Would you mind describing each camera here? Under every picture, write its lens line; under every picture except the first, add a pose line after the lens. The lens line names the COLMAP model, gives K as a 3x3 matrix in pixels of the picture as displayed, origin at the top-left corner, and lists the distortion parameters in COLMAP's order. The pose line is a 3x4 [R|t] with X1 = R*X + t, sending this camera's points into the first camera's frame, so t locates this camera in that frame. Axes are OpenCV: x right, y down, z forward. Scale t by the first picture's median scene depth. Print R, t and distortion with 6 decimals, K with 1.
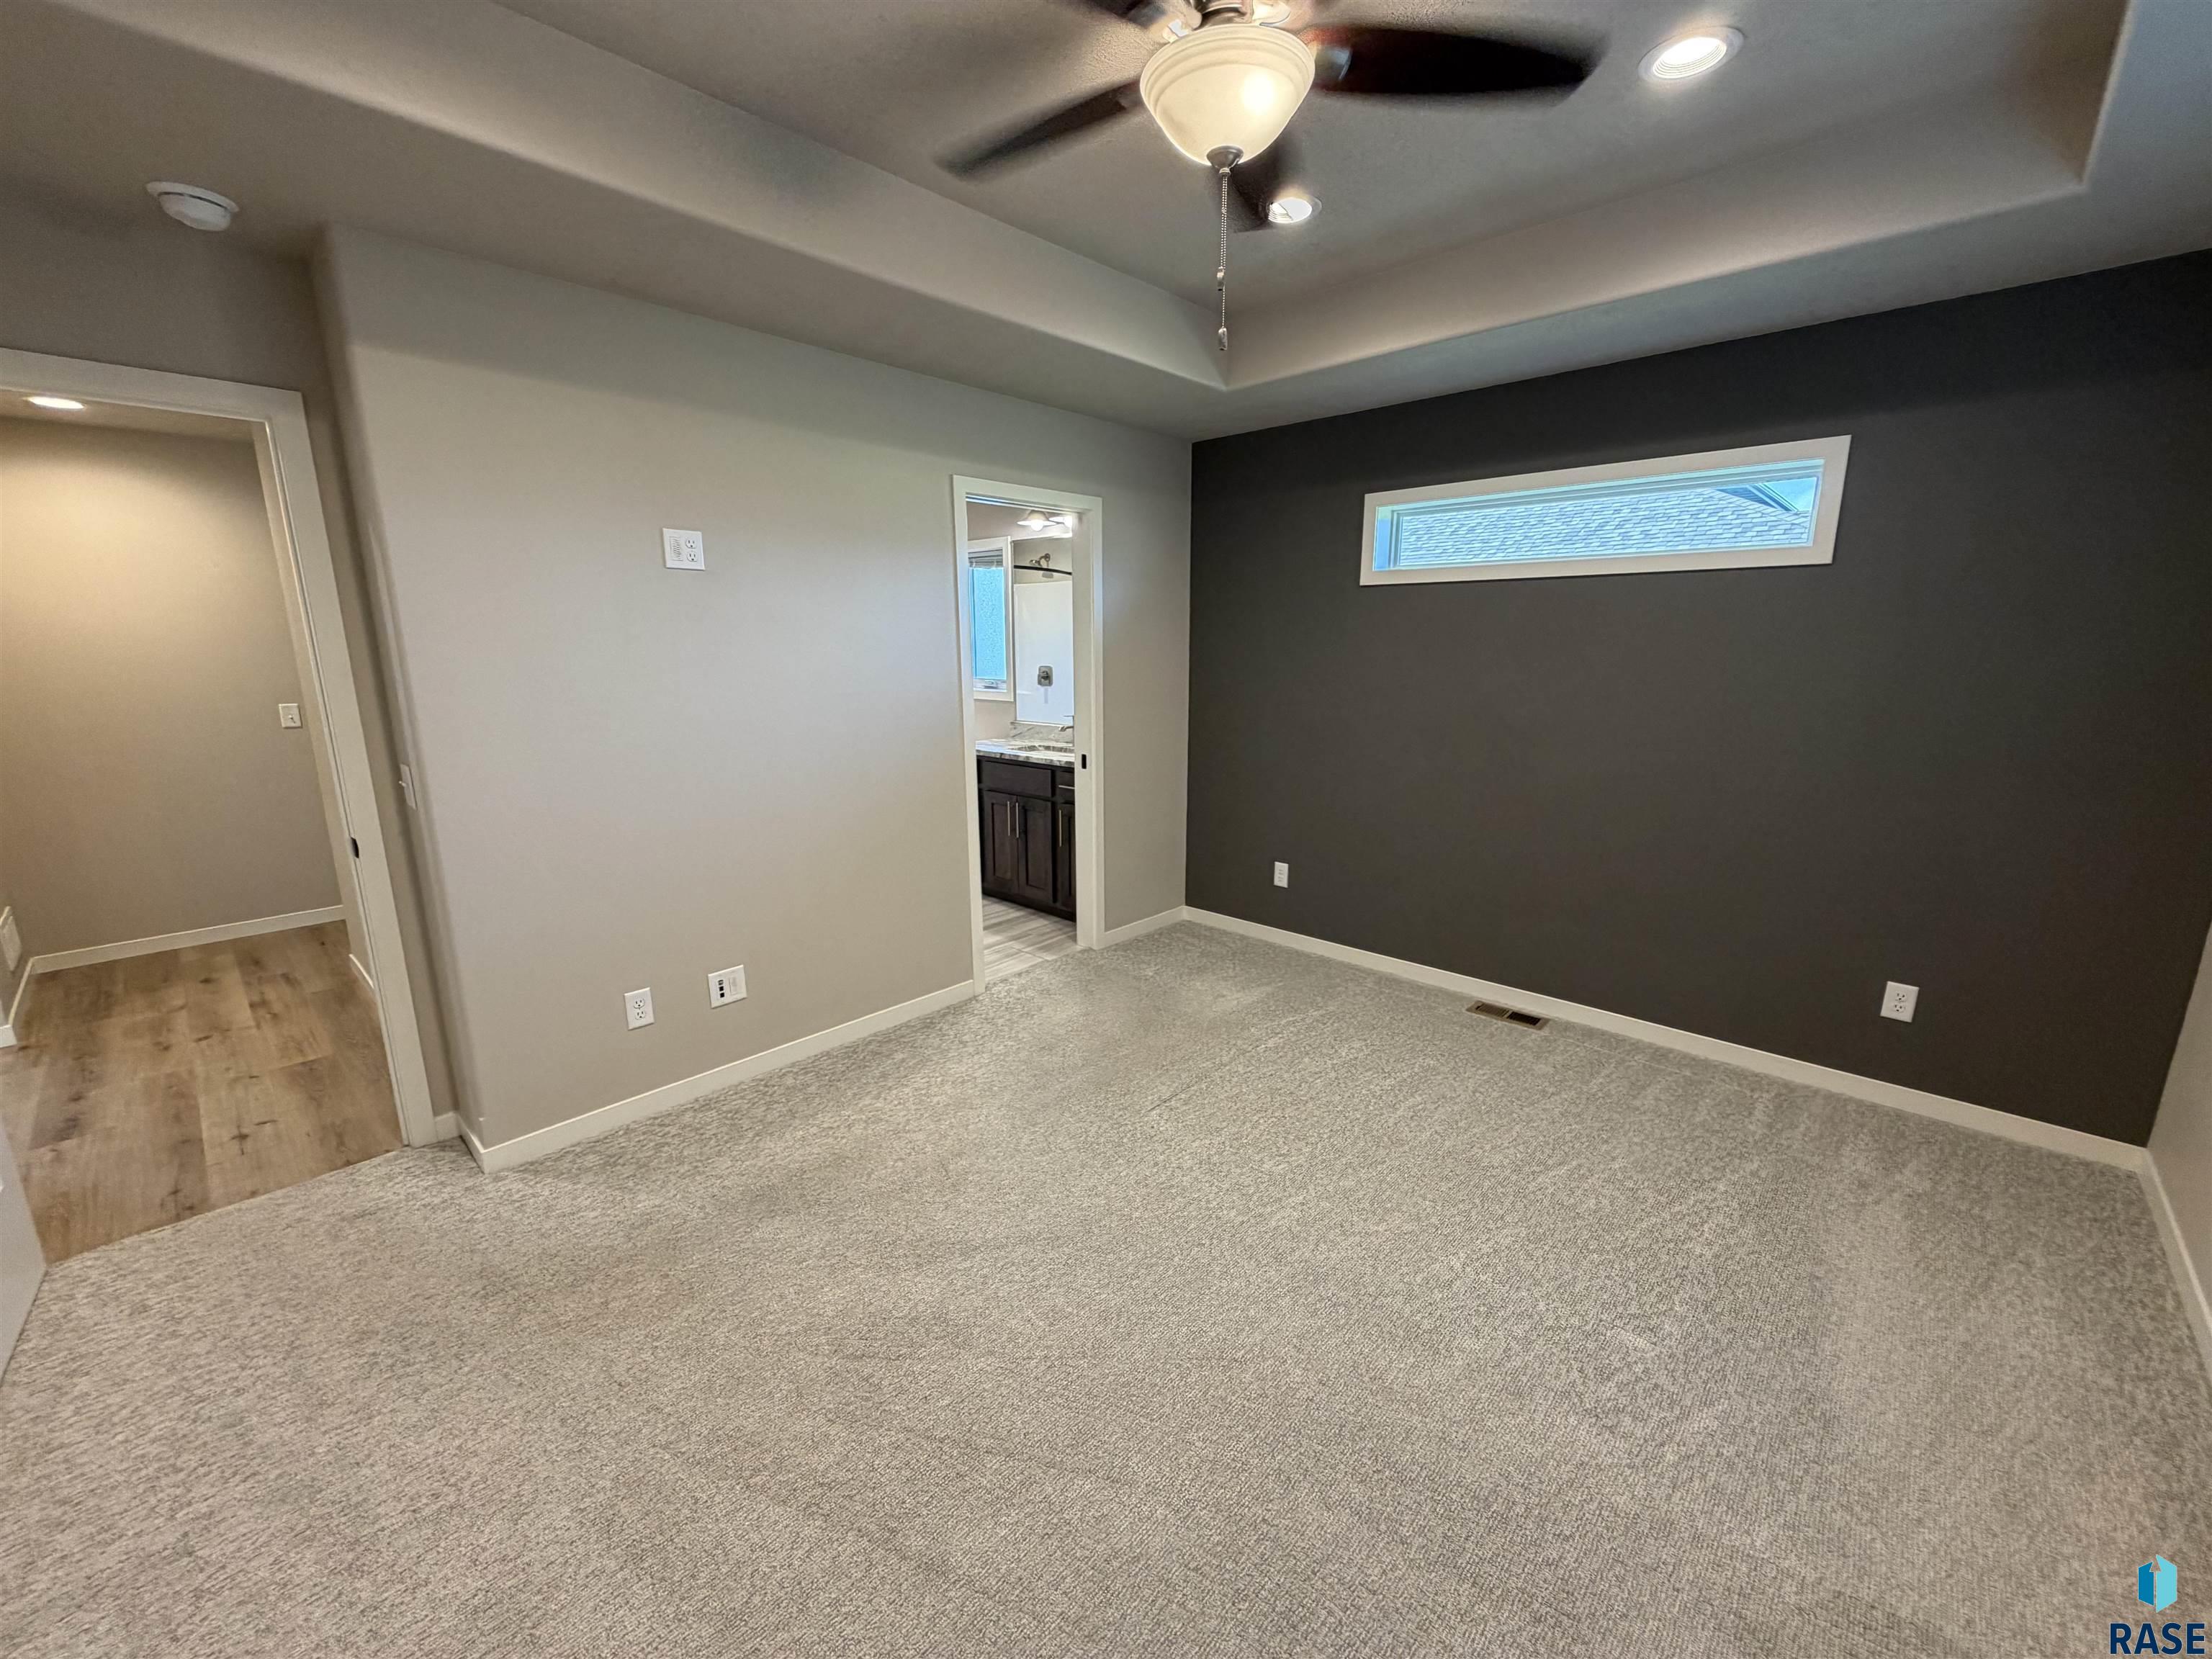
lens RADIAL K [[880.2, 0, 1099.5], [0, 880.2, 832.9], [0, 0, 1]] dist [0.000454, -0.000030]
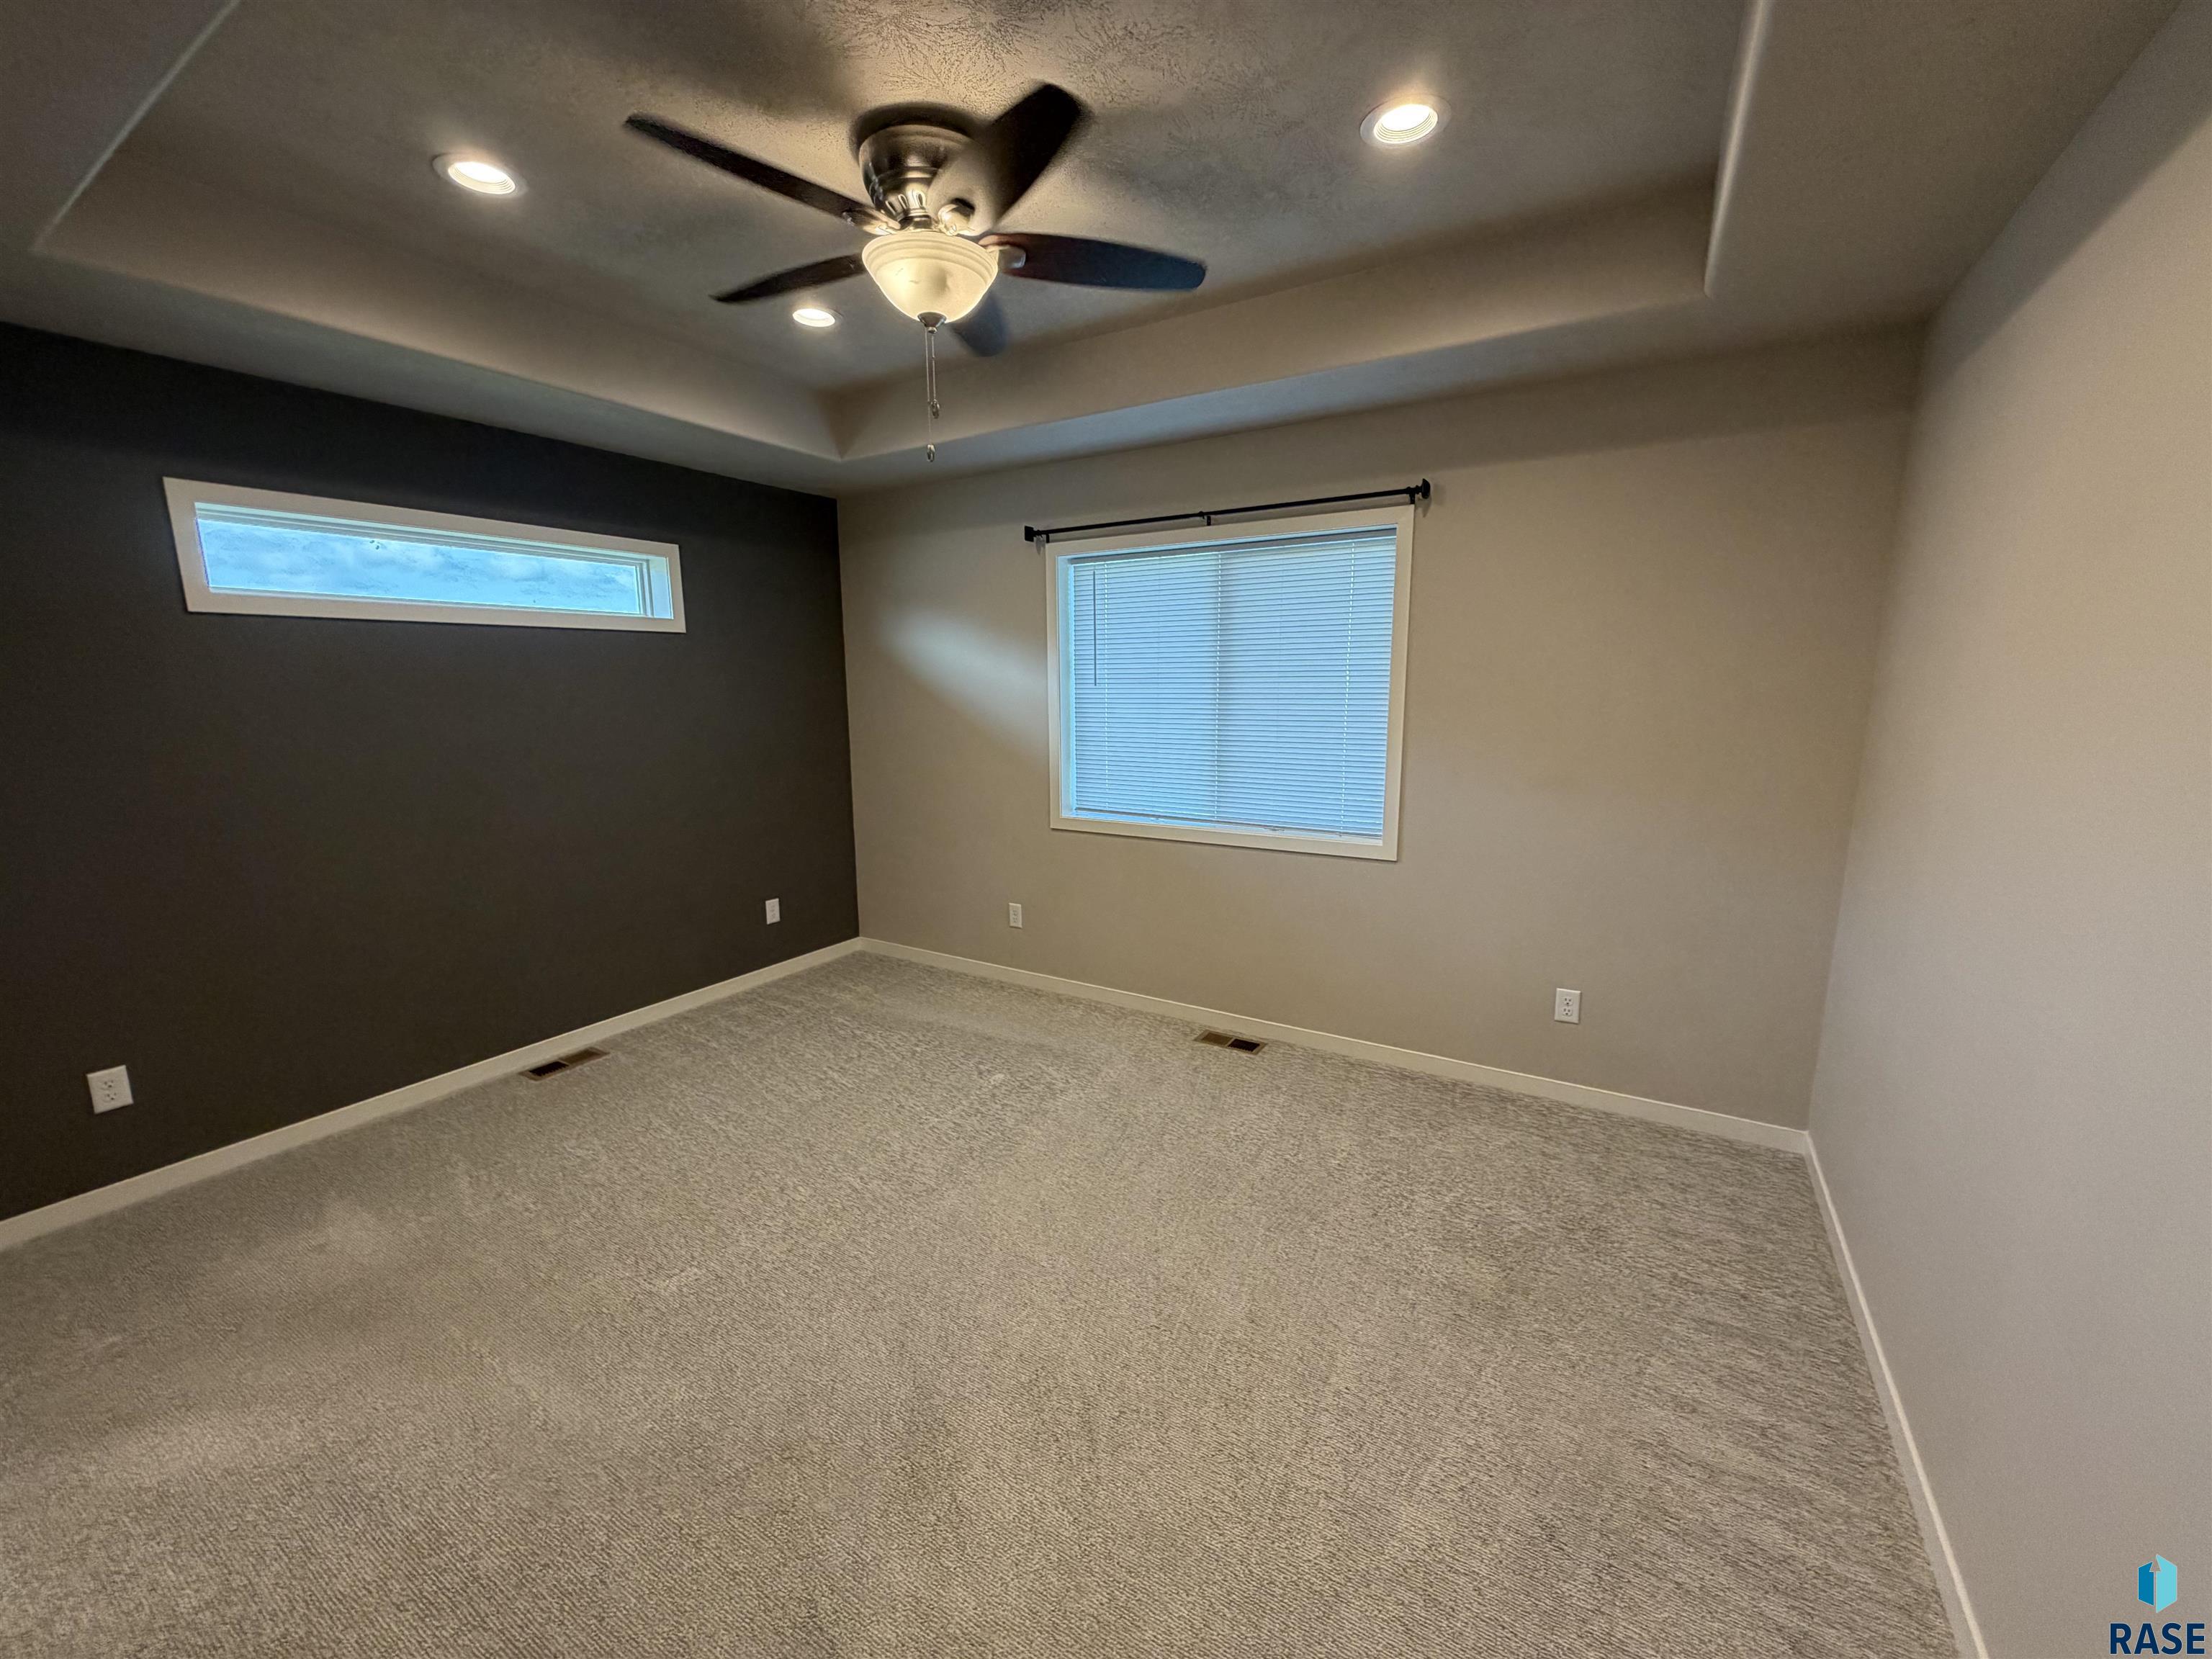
lens RADIAL K [[880.2, 0, 1098.5], [0, 880.2, 829.9], [0, 0, 1]] dist [0.000454, -0.000030]
pose [[-0.203269, -0.162058, 0.965619, -0.642042], [0.219285, 0.953621, 0.206205, -0.130276], [-0.954252, 0.253660, -0.158305, 0.586012]]
